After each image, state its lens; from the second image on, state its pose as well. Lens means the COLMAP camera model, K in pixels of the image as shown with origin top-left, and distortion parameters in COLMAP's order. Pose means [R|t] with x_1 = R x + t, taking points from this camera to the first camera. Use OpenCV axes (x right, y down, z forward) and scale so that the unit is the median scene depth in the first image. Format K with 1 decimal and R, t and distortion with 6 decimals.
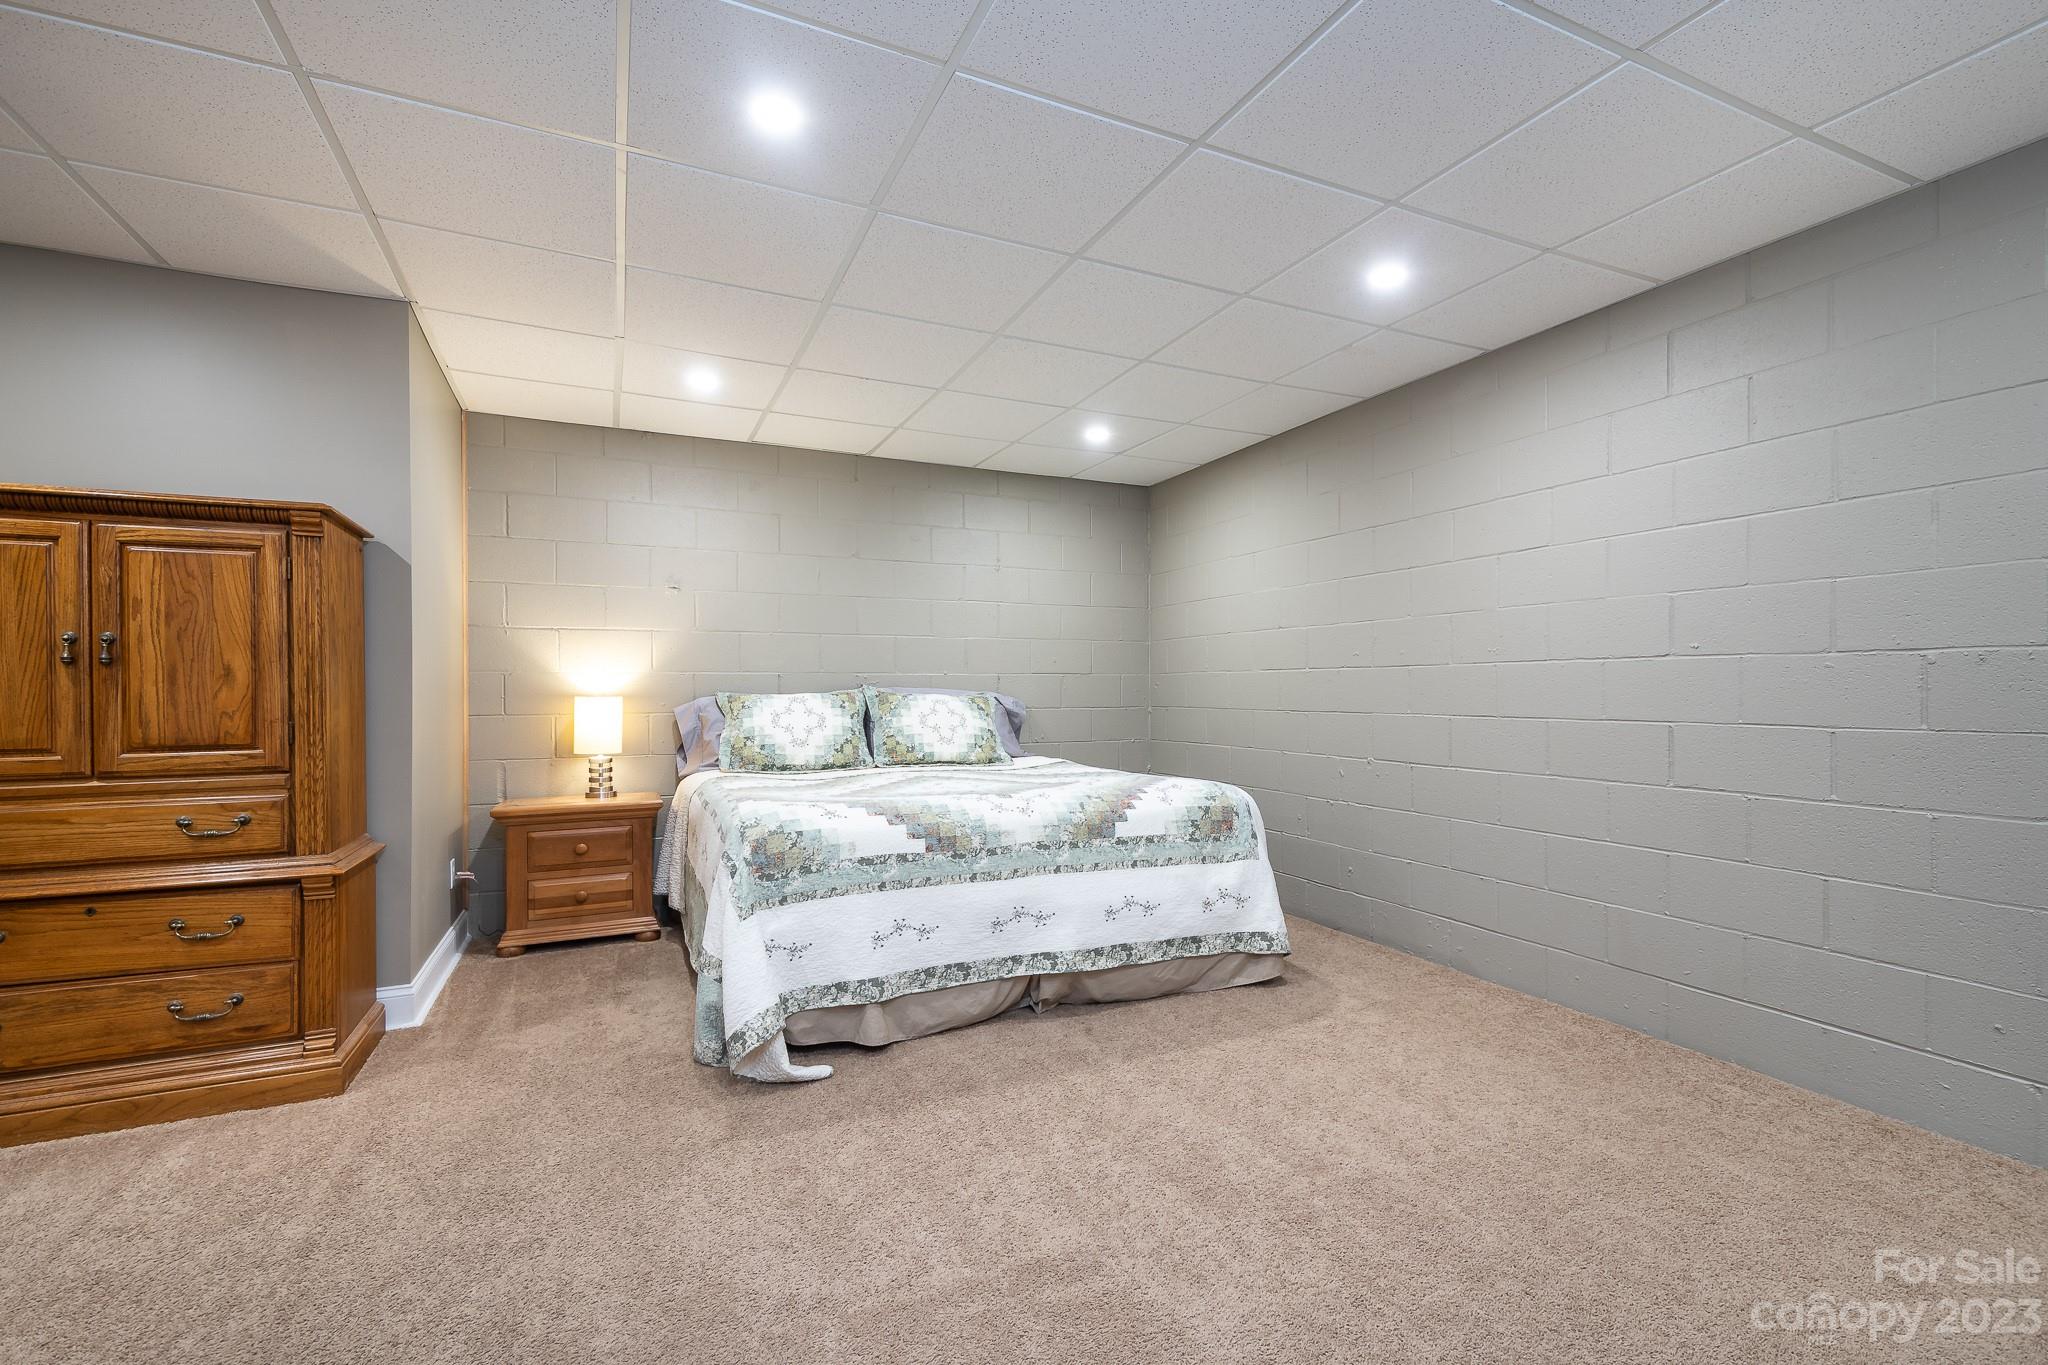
lens RADIAL K [[923.6, 0, 1021.1], [0, 923.6, 691.7], [0, 0, 1]] dist [0.014931, -0.000165]
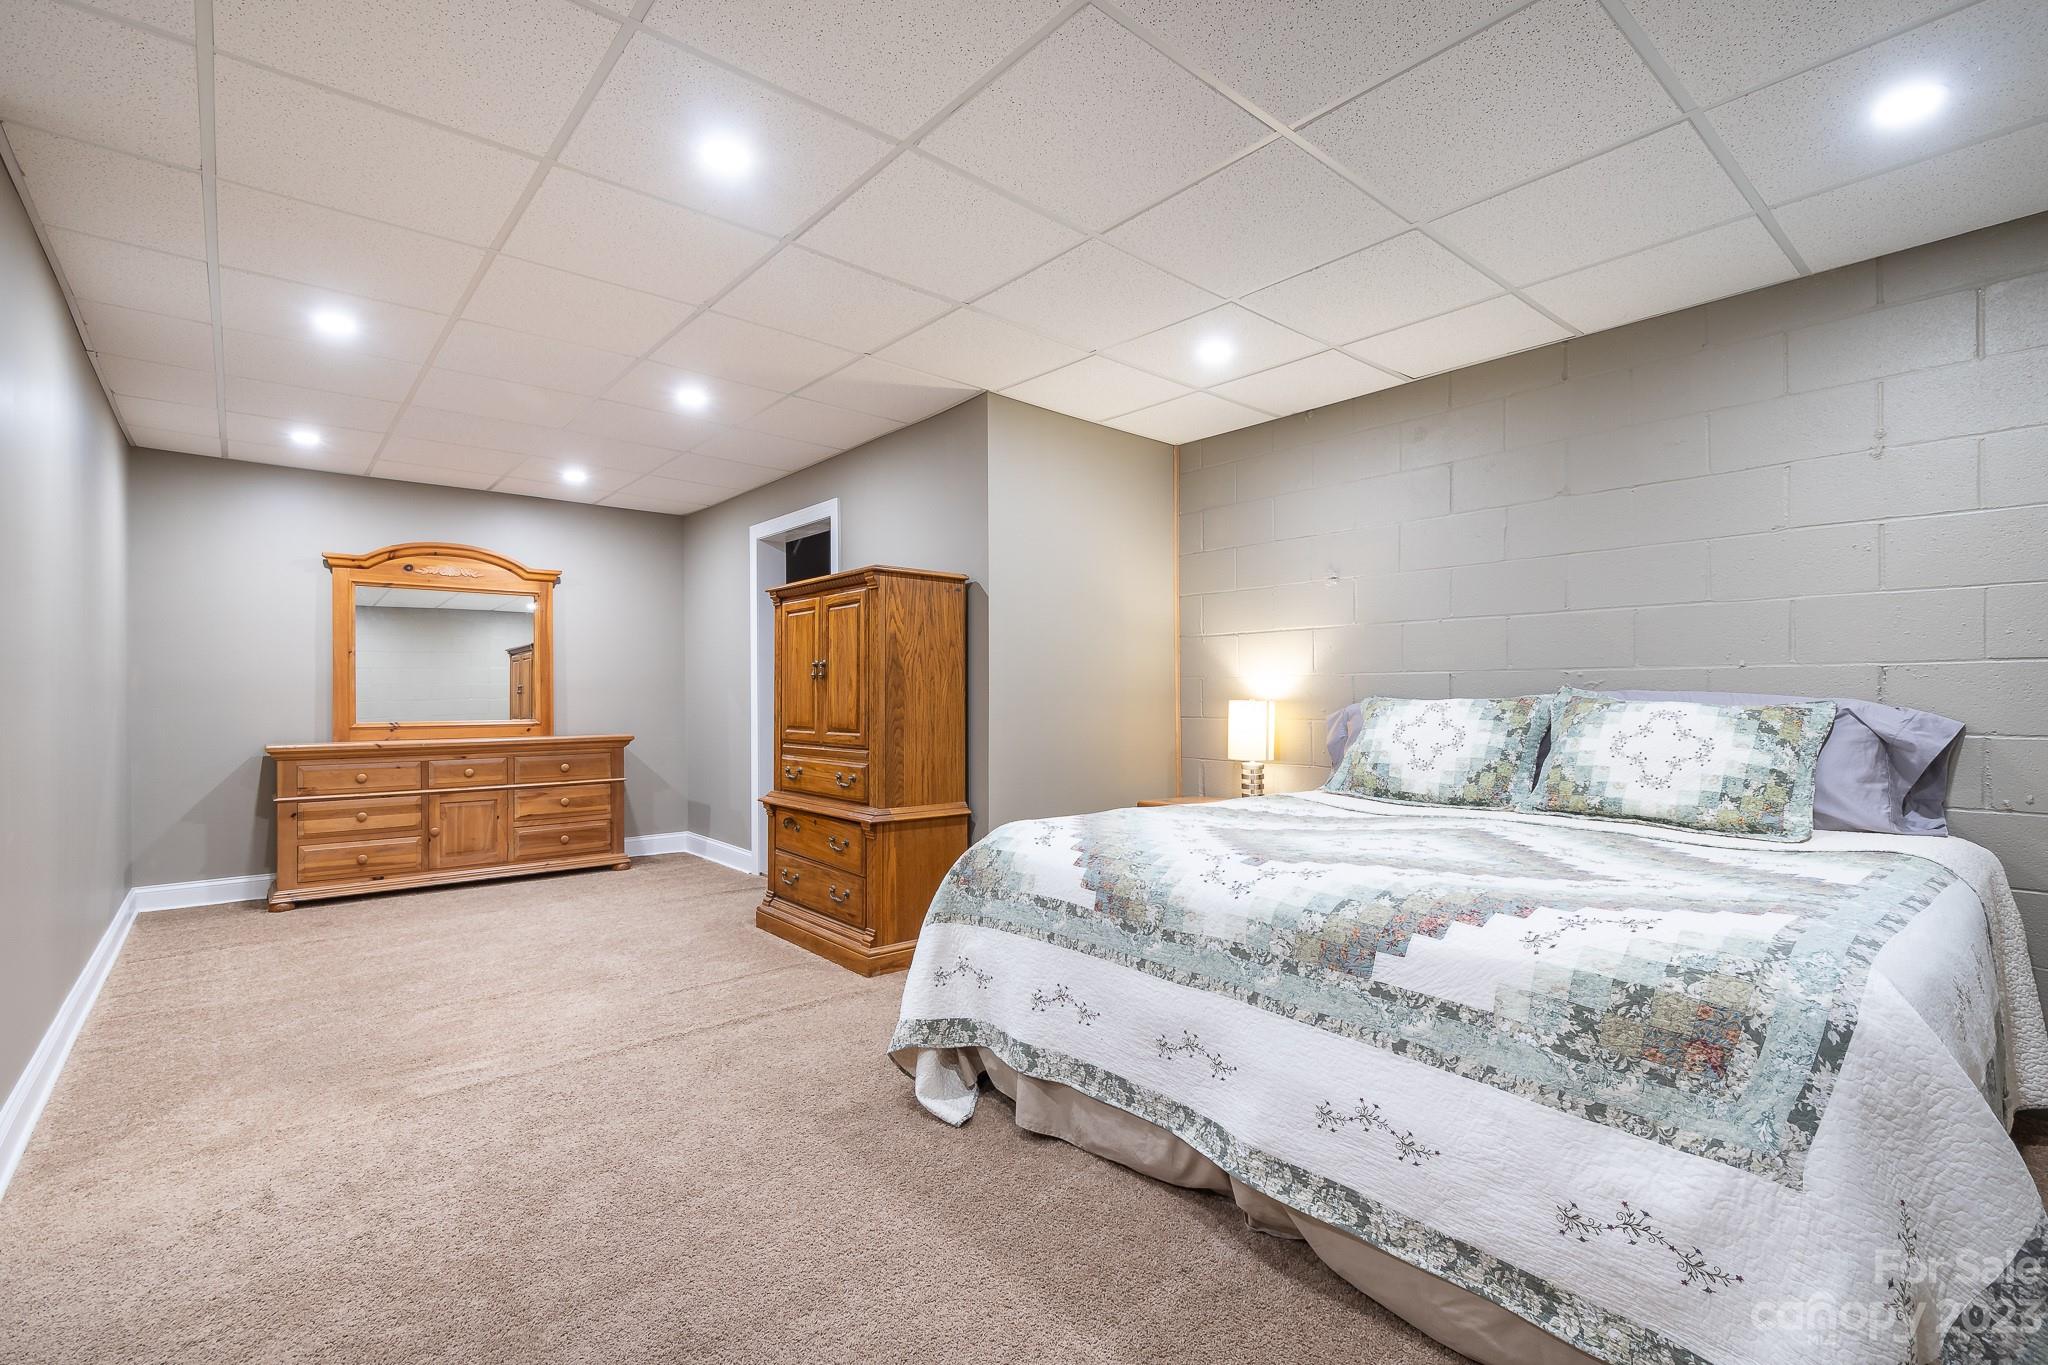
lens RADIAL K [[923.6, 0, 1015.8], [0, 923.6, 686.9], [0, 0, 1]] dist [0.014931, -0.000165]
pose [[0.260197, -0.006549, -0.965533, 0.558260], [-0.002179, 0.999970, -0.007370, -0.002286], [0.965553, 0.004022, 0.260175, 0.679170]]
